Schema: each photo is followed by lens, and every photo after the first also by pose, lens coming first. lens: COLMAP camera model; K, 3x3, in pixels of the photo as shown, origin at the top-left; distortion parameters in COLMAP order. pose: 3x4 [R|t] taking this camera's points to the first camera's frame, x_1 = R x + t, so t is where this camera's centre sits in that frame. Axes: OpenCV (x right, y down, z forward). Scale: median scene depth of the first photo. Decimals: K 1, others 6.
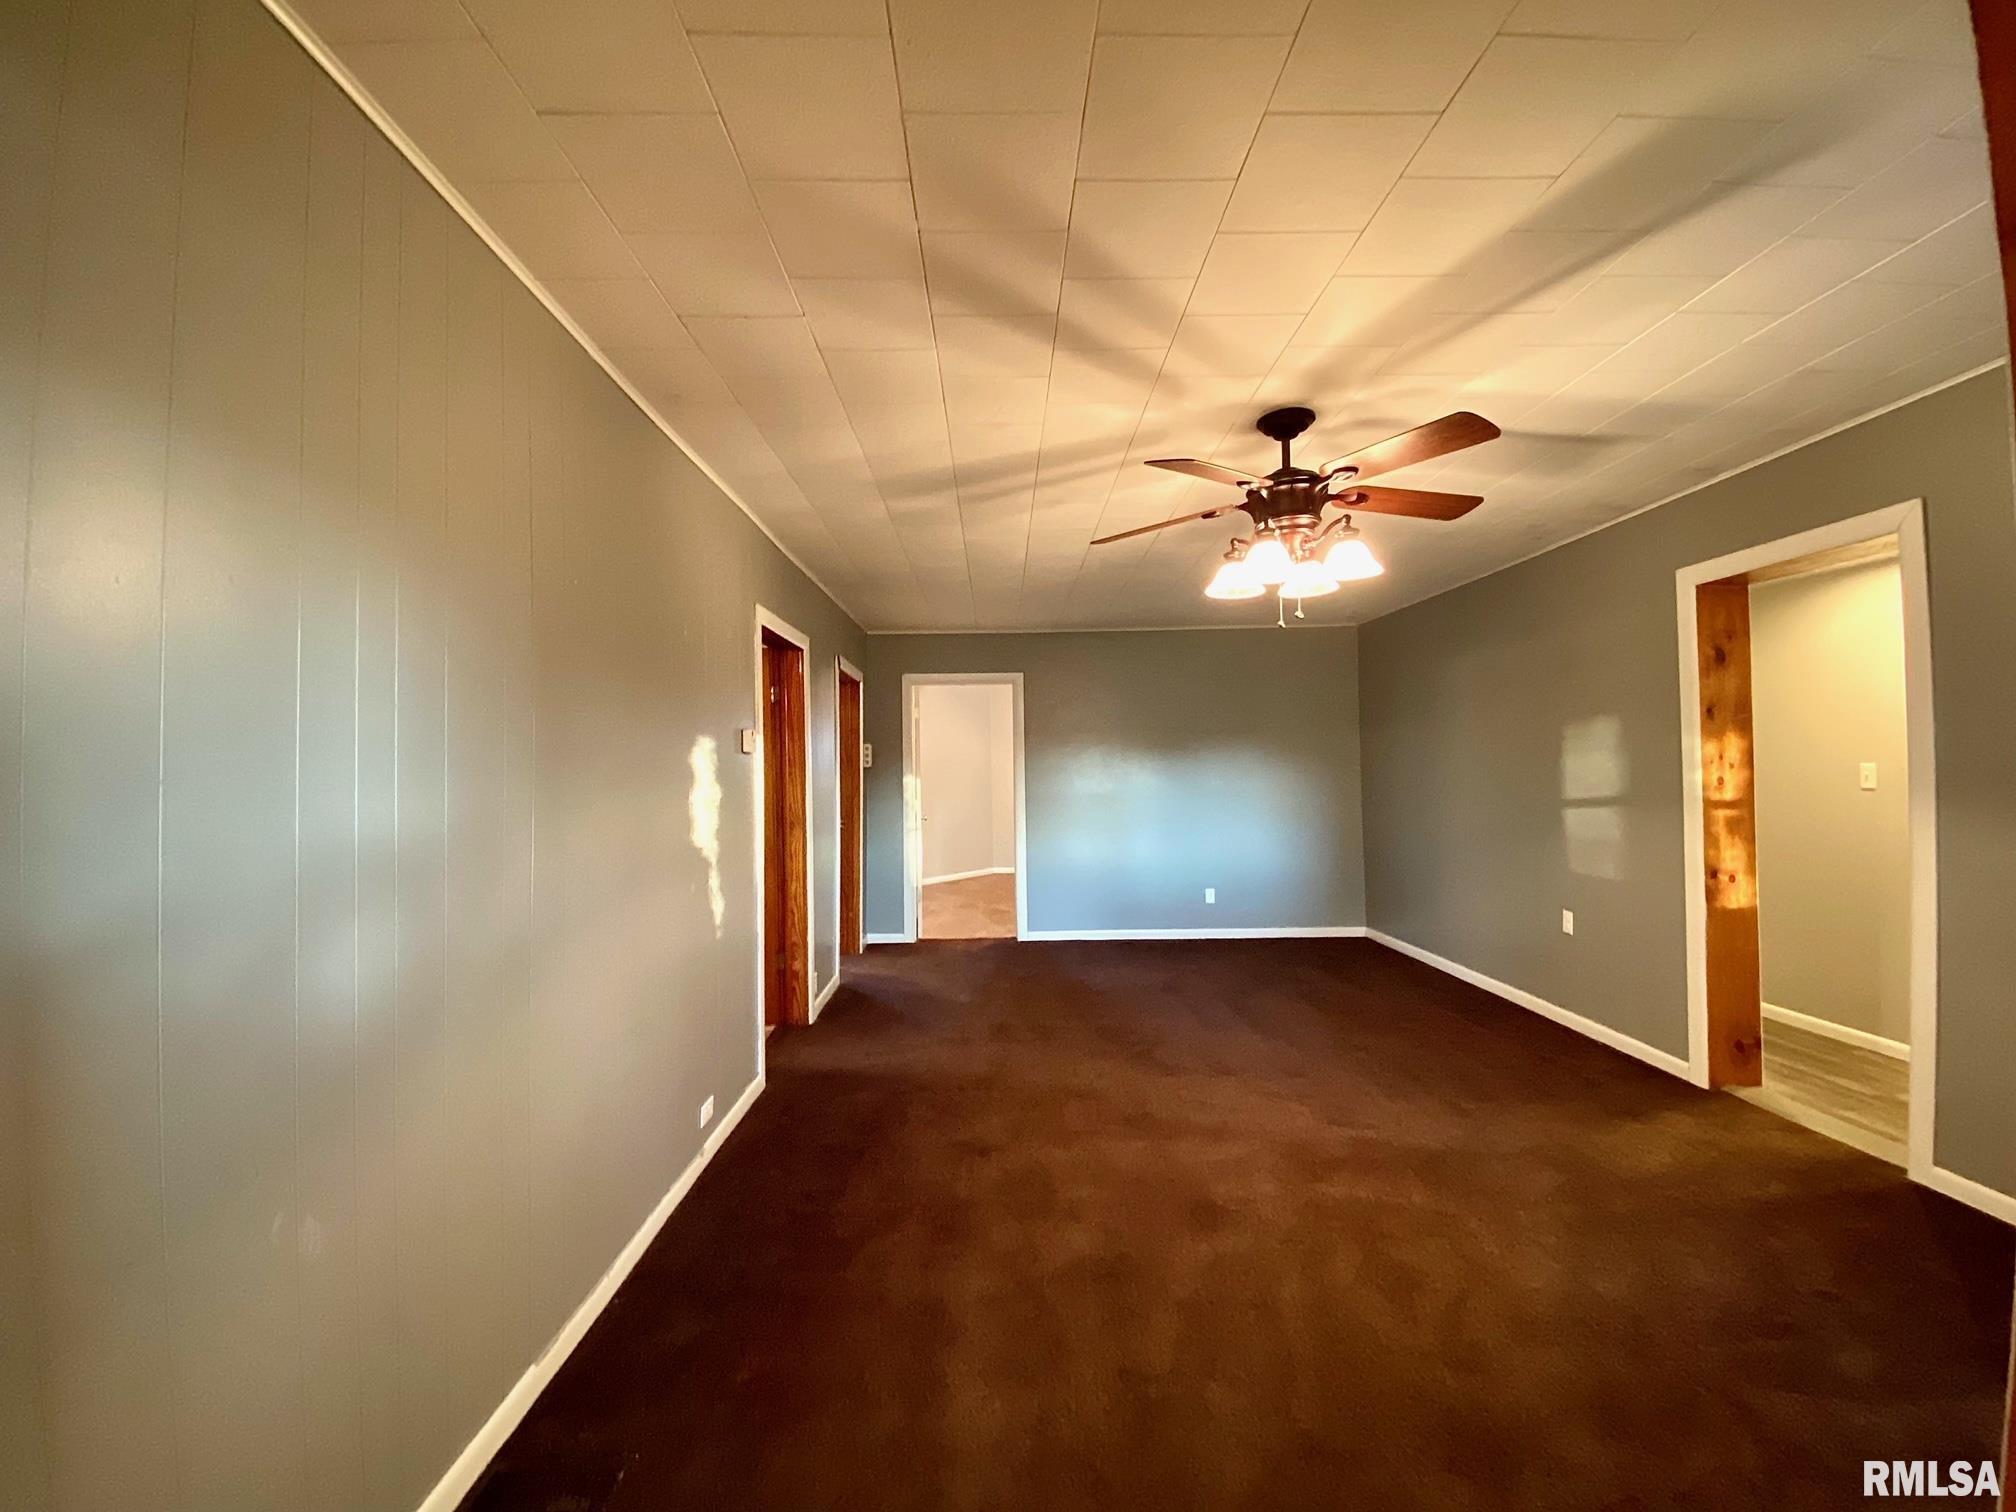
lens RADIAL K [[820.2, 0, 1000.1], [0, 820.2, 751.9], [0, 0, 1]] dist [0.002463, -0.000002]
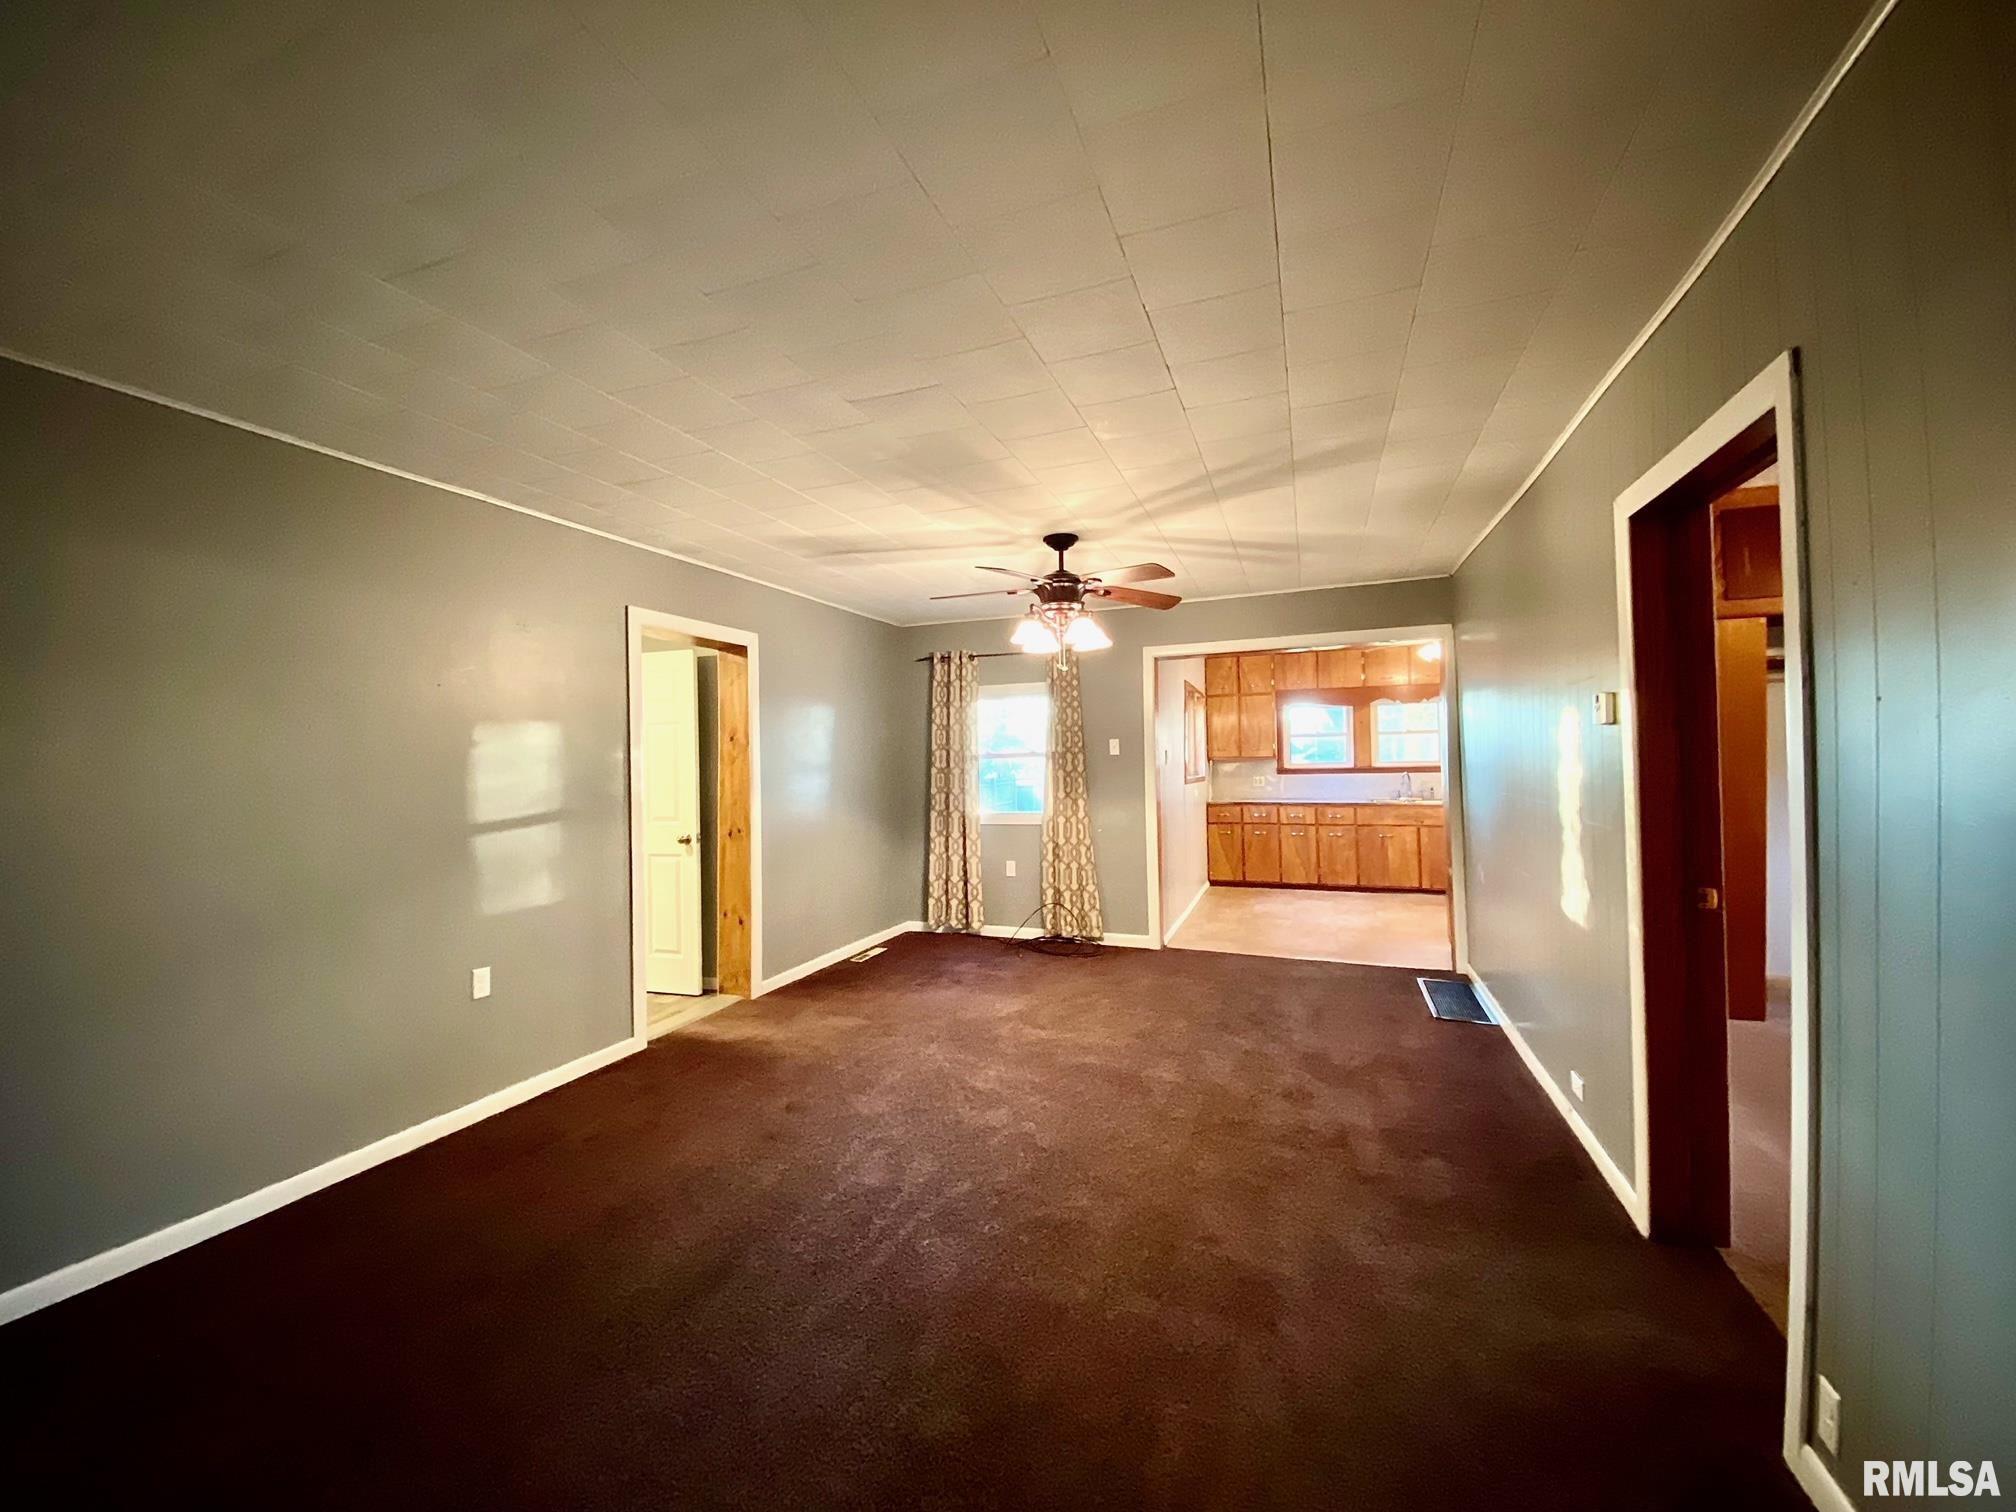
lens RADIAL K [[820.2, 0, 1000.1], [0, 820.2, 751.9], [0, 0, 1]] dist [0.002463, -0.000002]
pose [[-0.934864, 0.041213, 0.352605, -0.056068], [0.028003, 0.998705, -0.042486, 0.046670], [-0.353899, -0.029844, -0.934807, 1.943840]]
